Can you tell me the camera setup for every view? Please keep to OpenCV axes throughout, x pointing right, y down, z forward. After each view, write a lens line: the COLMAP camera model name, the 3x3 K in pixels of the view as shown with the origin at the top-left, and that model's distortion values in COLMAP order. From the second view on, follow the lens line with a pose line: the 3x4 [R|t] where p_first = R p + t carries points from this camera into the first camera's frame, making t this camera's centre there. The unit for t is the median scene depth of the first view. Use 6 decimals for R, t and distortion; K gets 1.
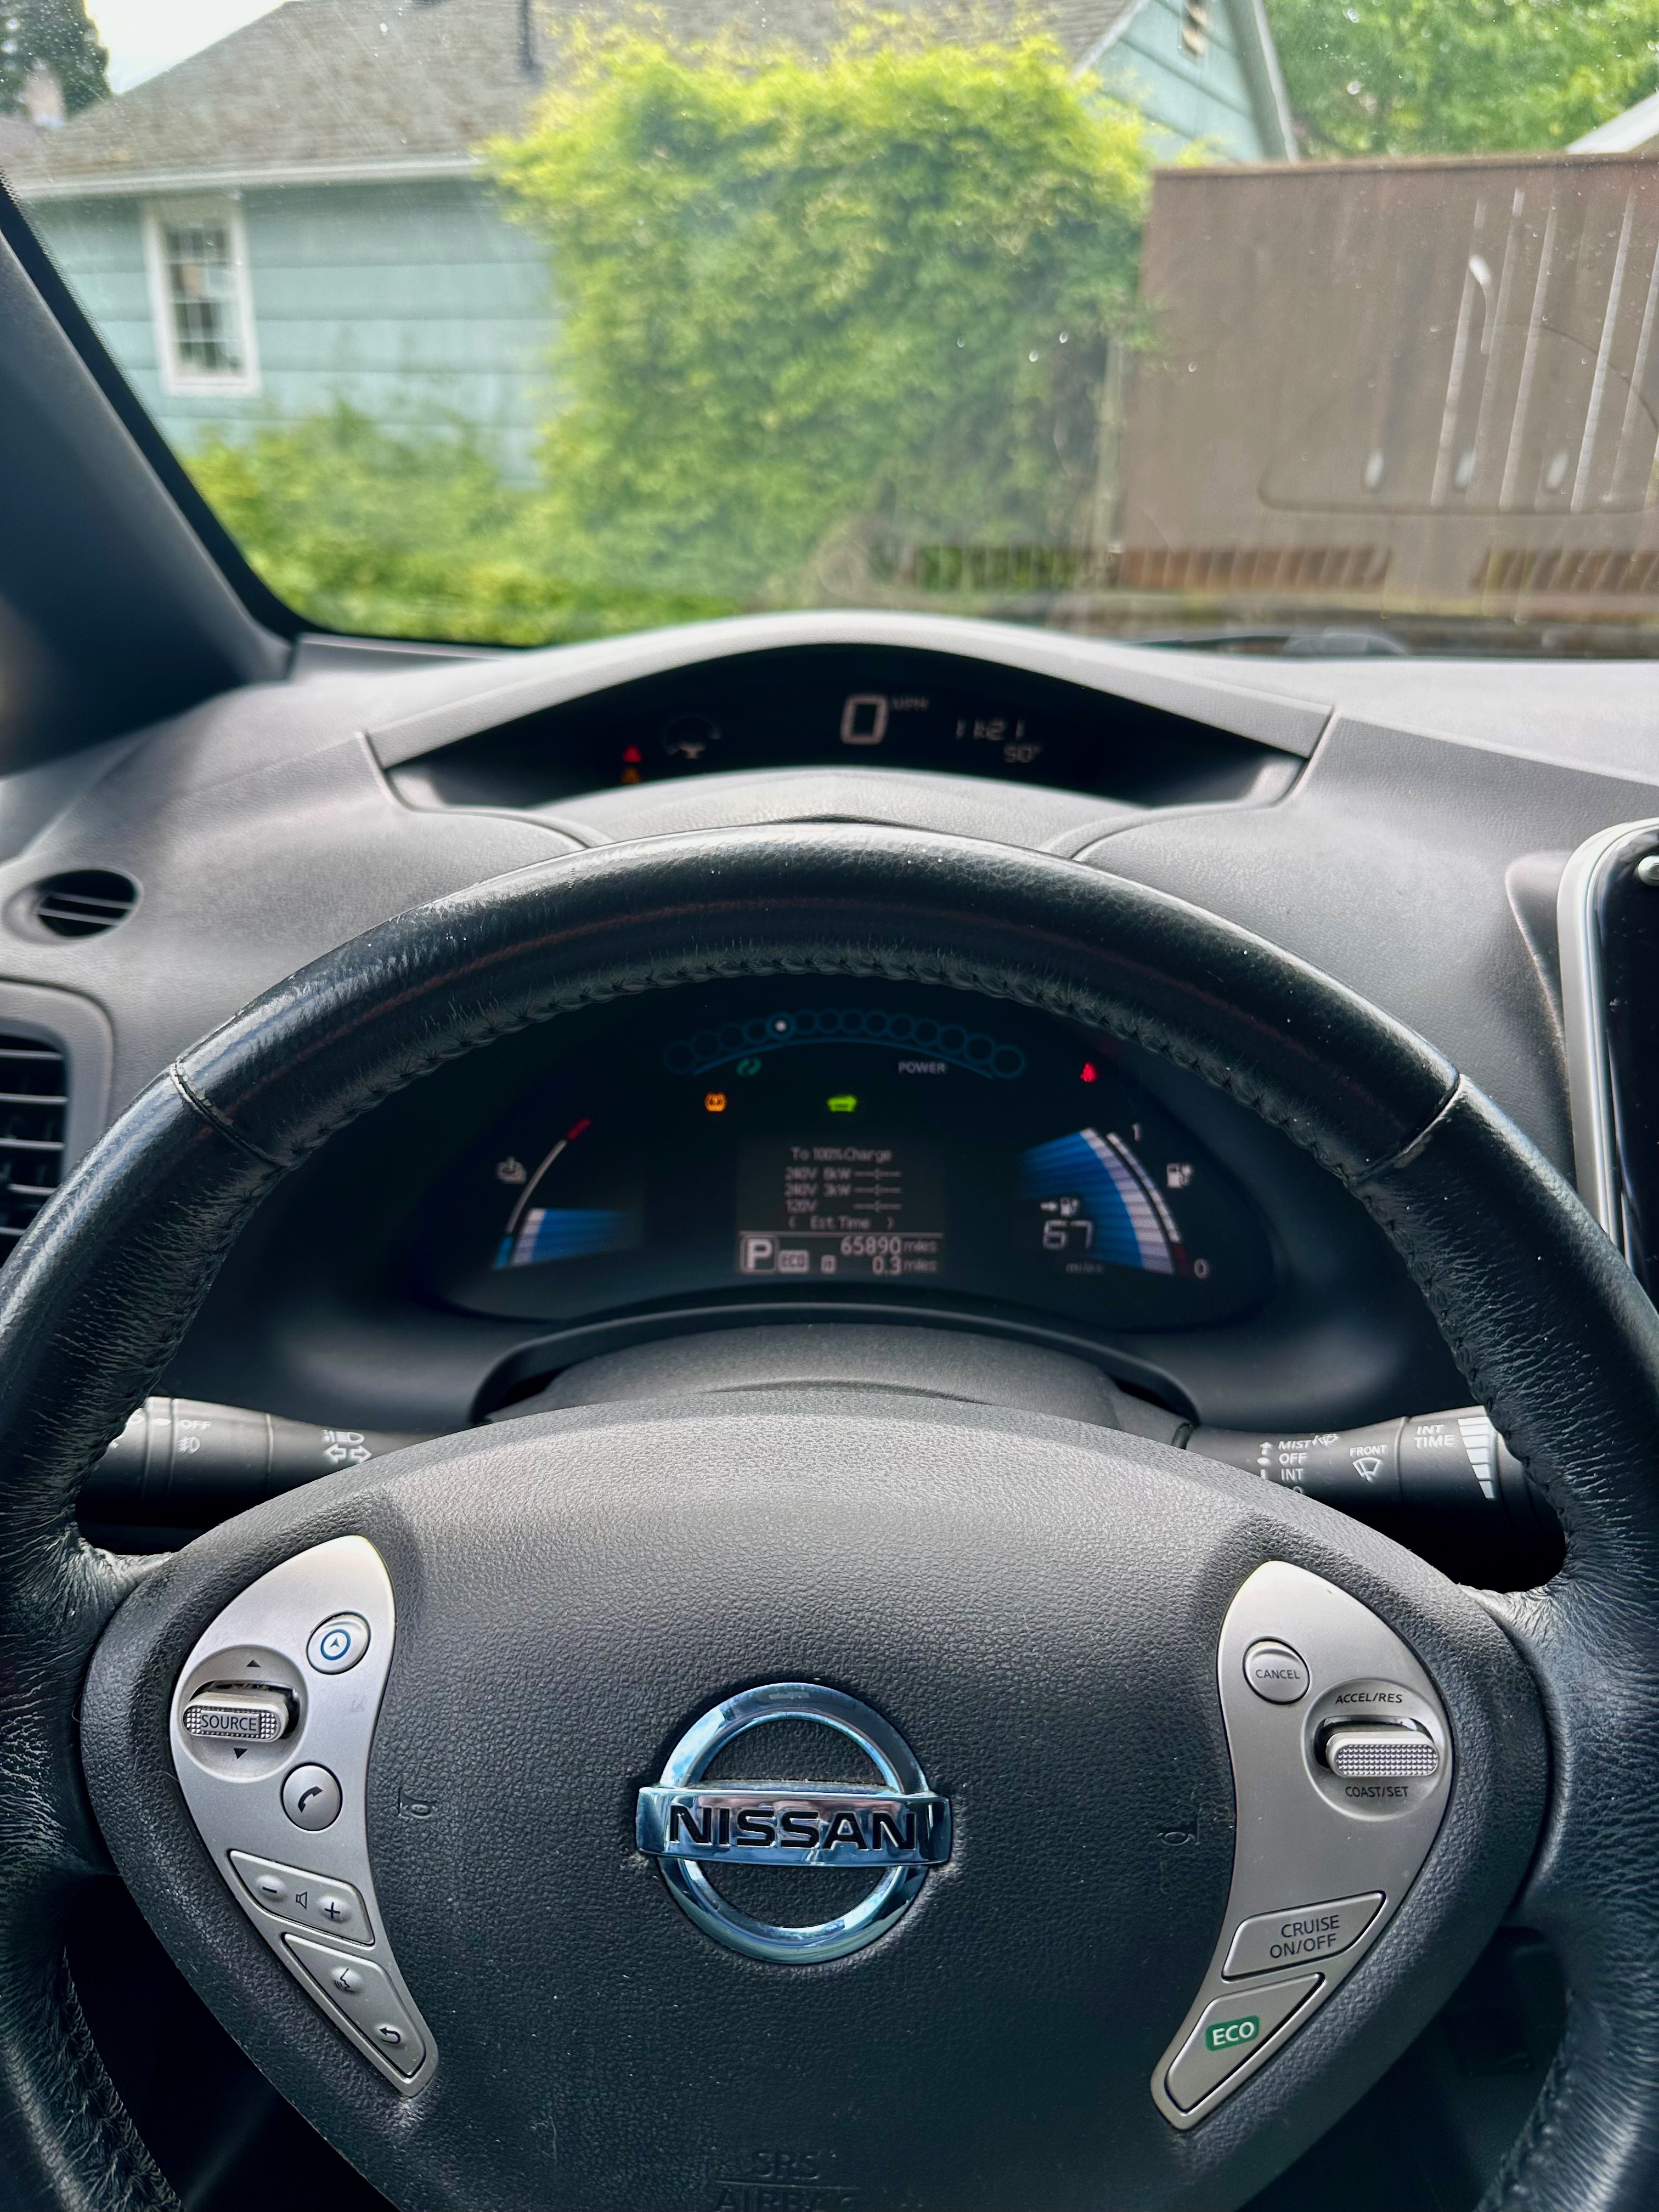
lens RADIAL K [[1598.8, 0, 829.5], [0, 1598.8, 1106.0], [0, 0, 1]] dist [-0.011050, -0.001670]
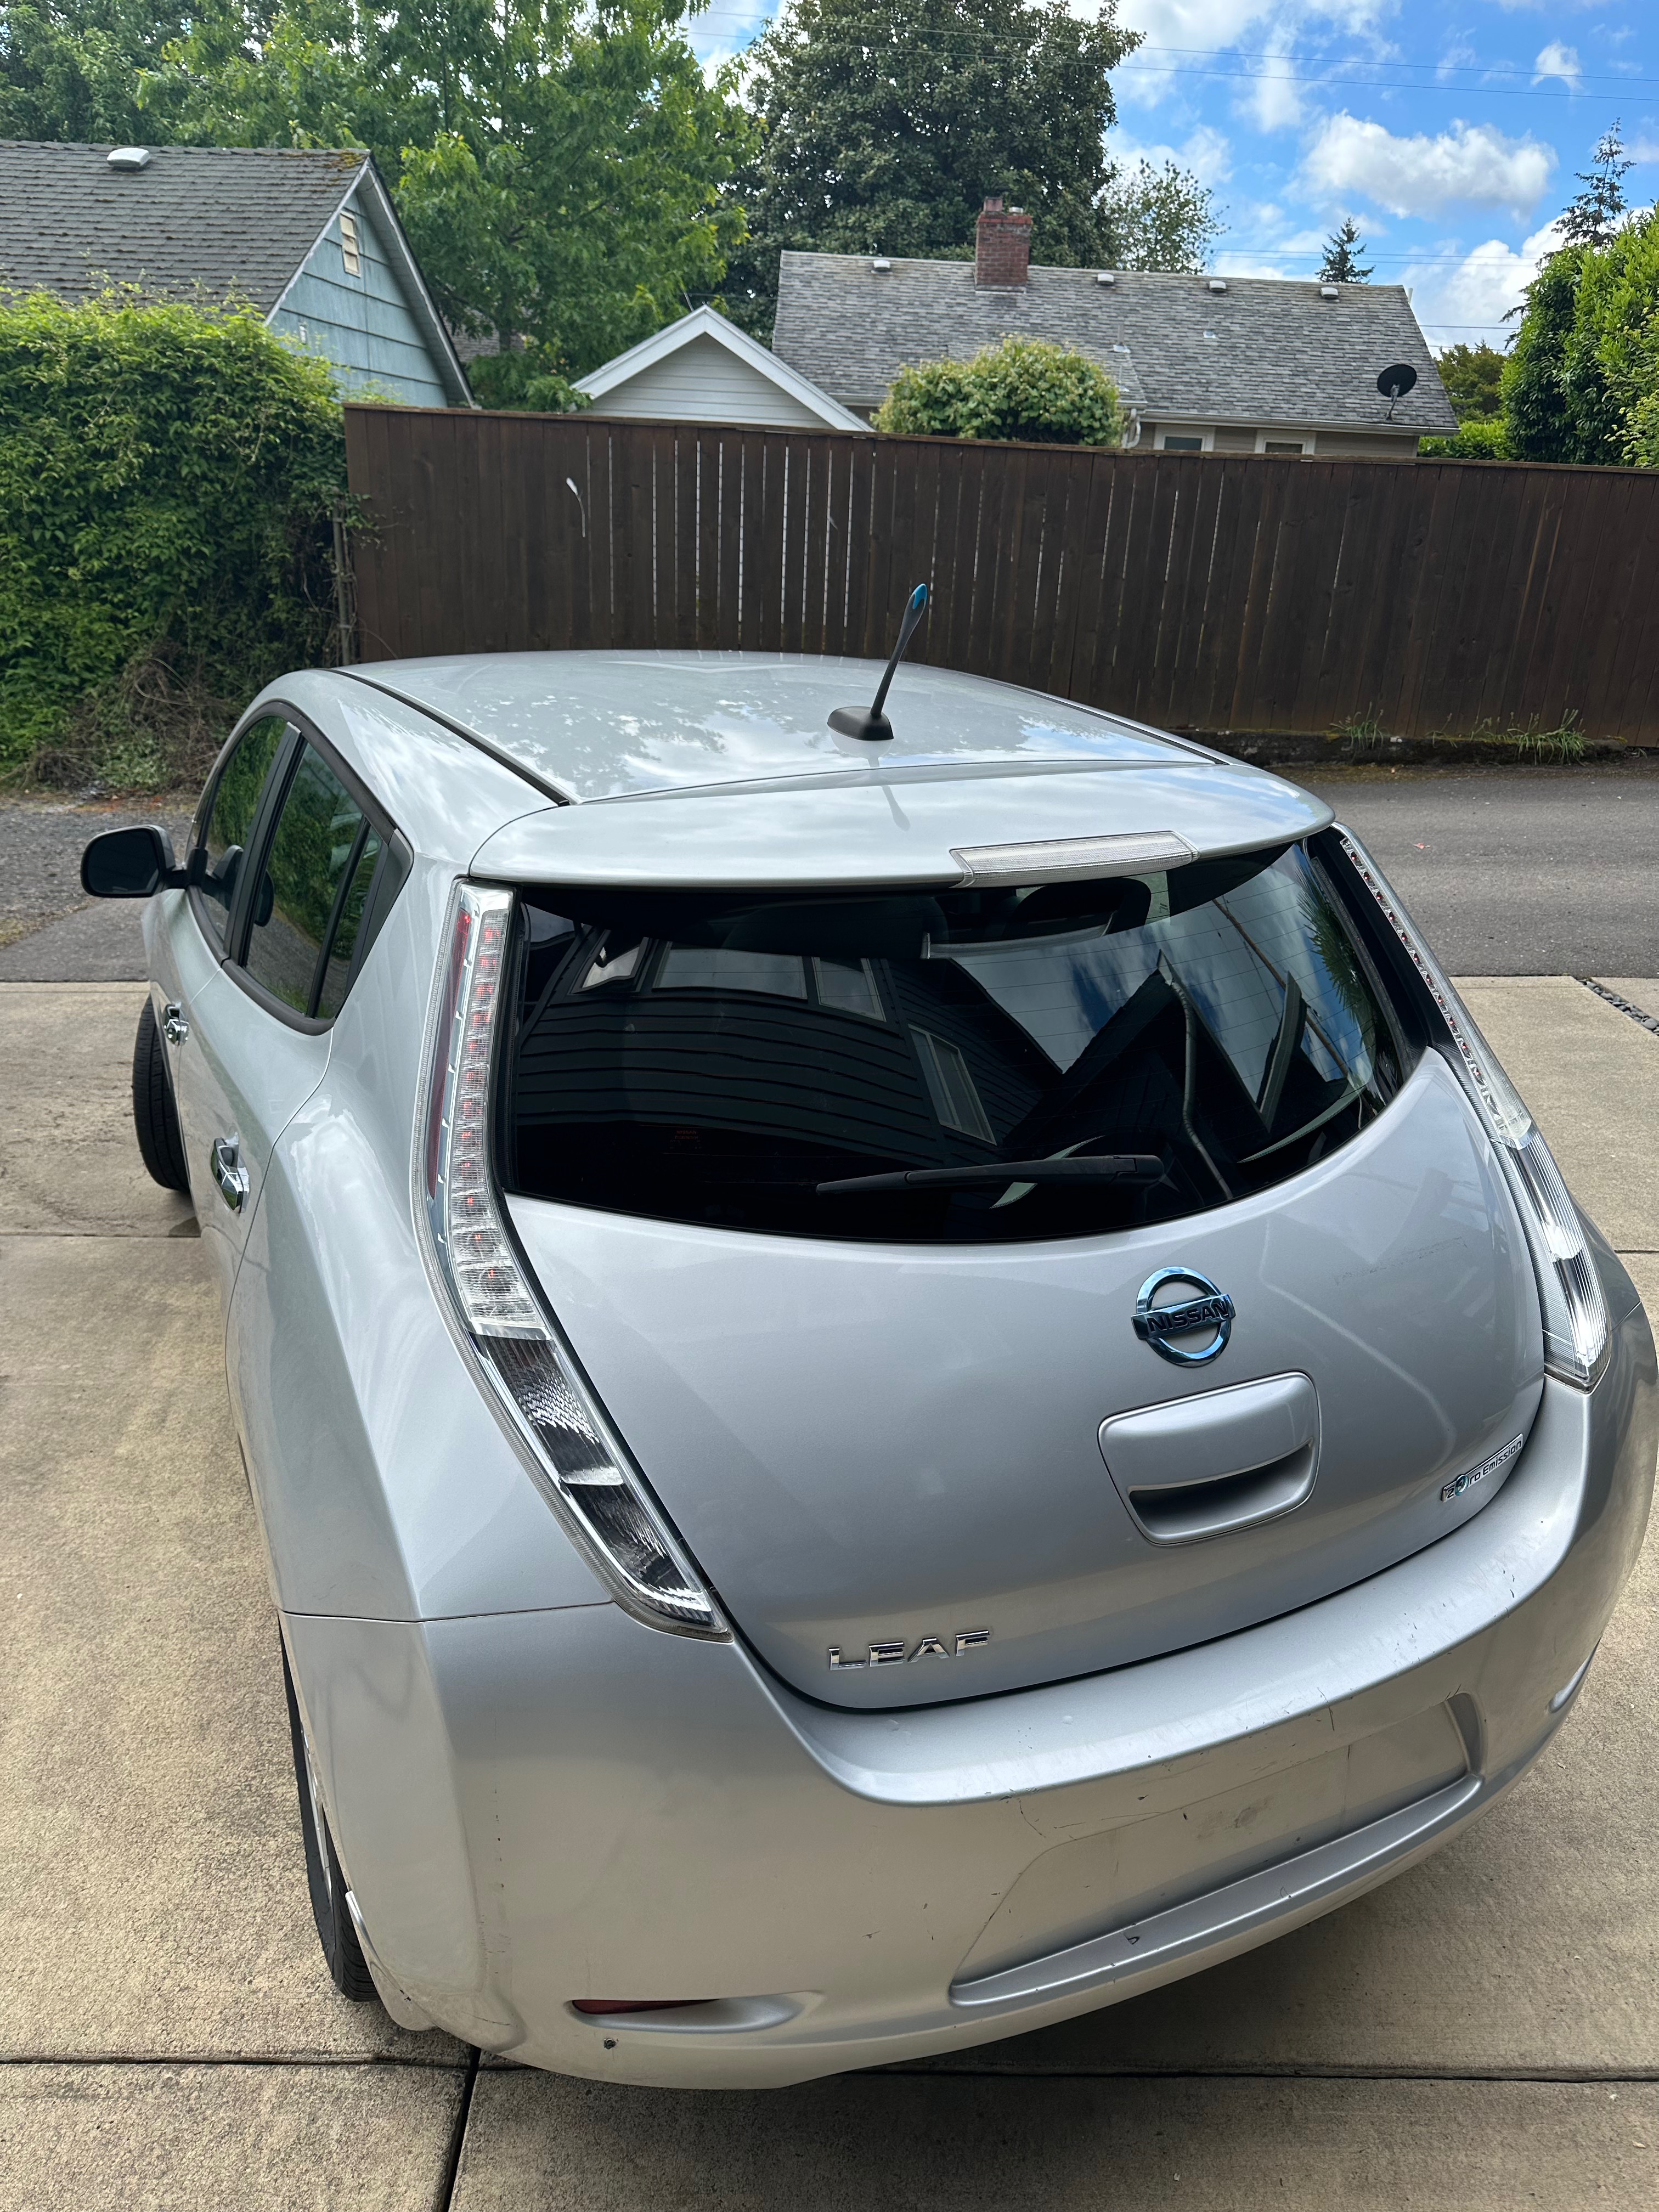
lens RADIAL K [[1567.1, 0, 829.5], [0, 1567.1, 1106.0], [0, 0, 1]] dist [0.003349, -0.003434]
pose [[0.894423, -0.144040, 0.423391, -0.093705], [0.151450, 0.988331, 0.016294, 0.079003], [-0.420797, 0.049549, 0.905801, -0.422370]]
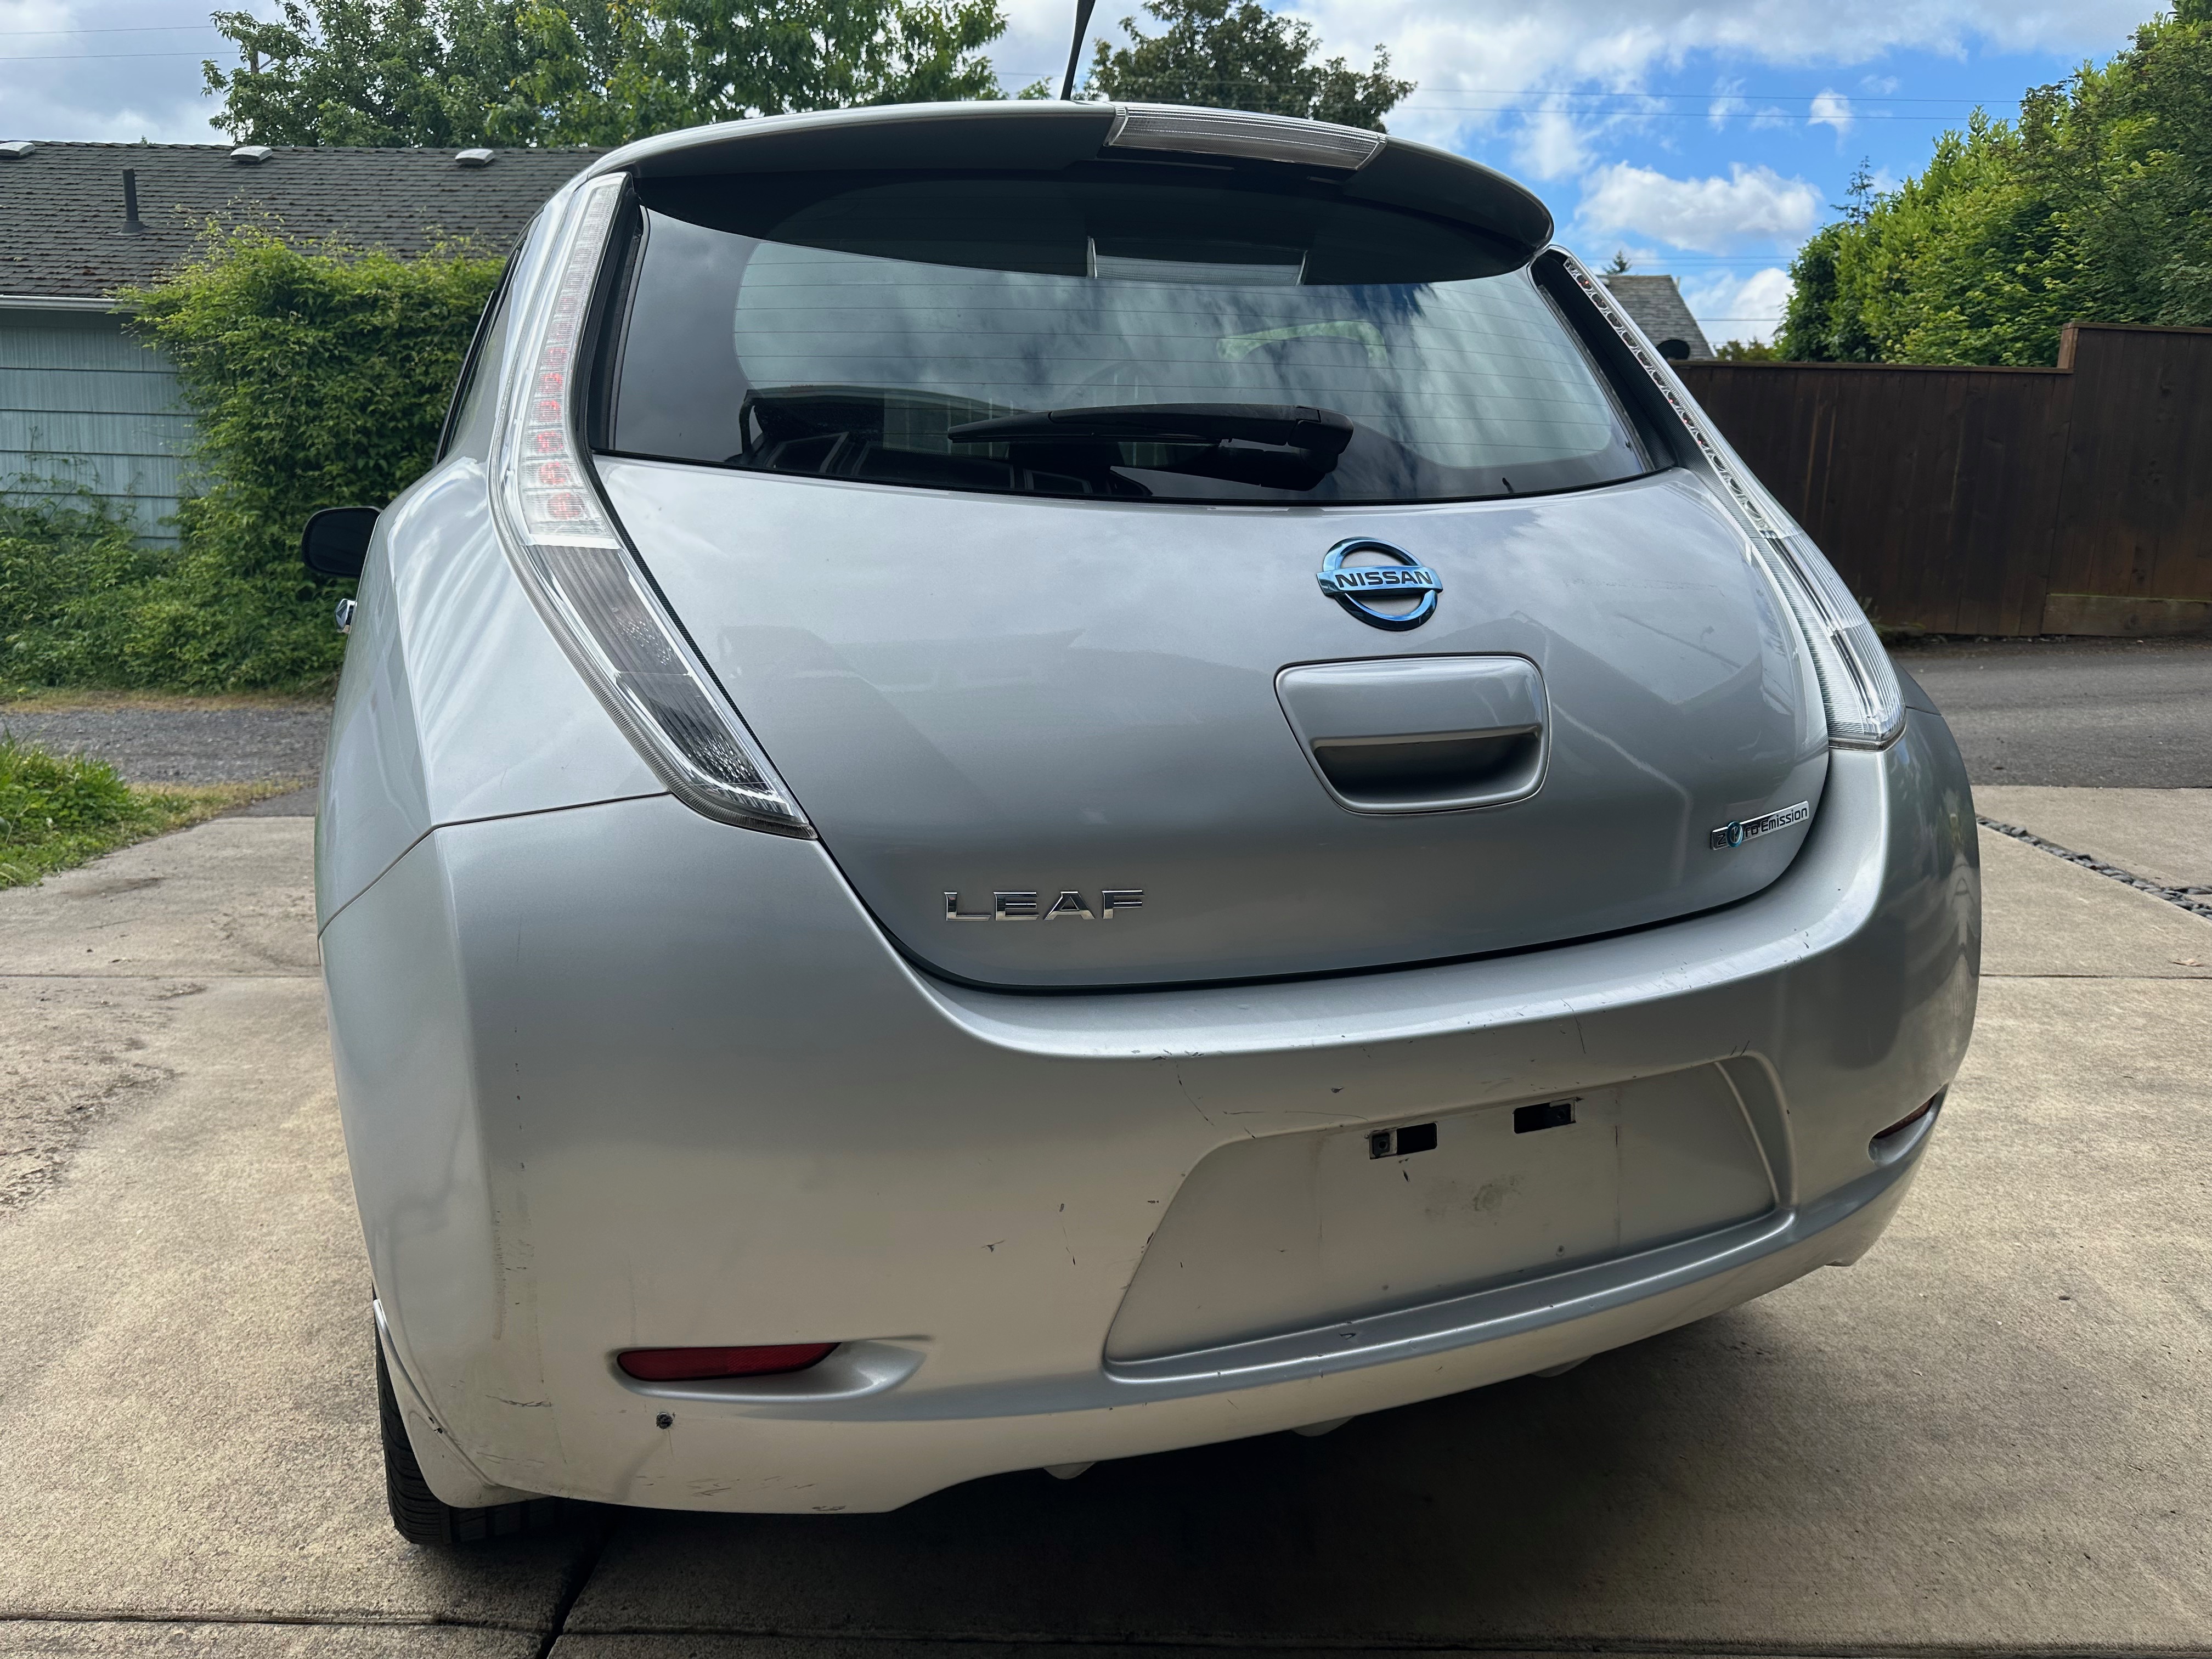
lens RADIAL K [[1567.6, 0, 1090.0], [0, 1567.6, 828.0], [0, 0, 1]] dist [0.000512, -0.003301]
pose [[0.908135, -0.085940, 0.409763, -0.072462], [0.164266, 0.973369, -0.159907, 0.166920], [-0.385108, 0.212527, 0.898067, -0.393268]]
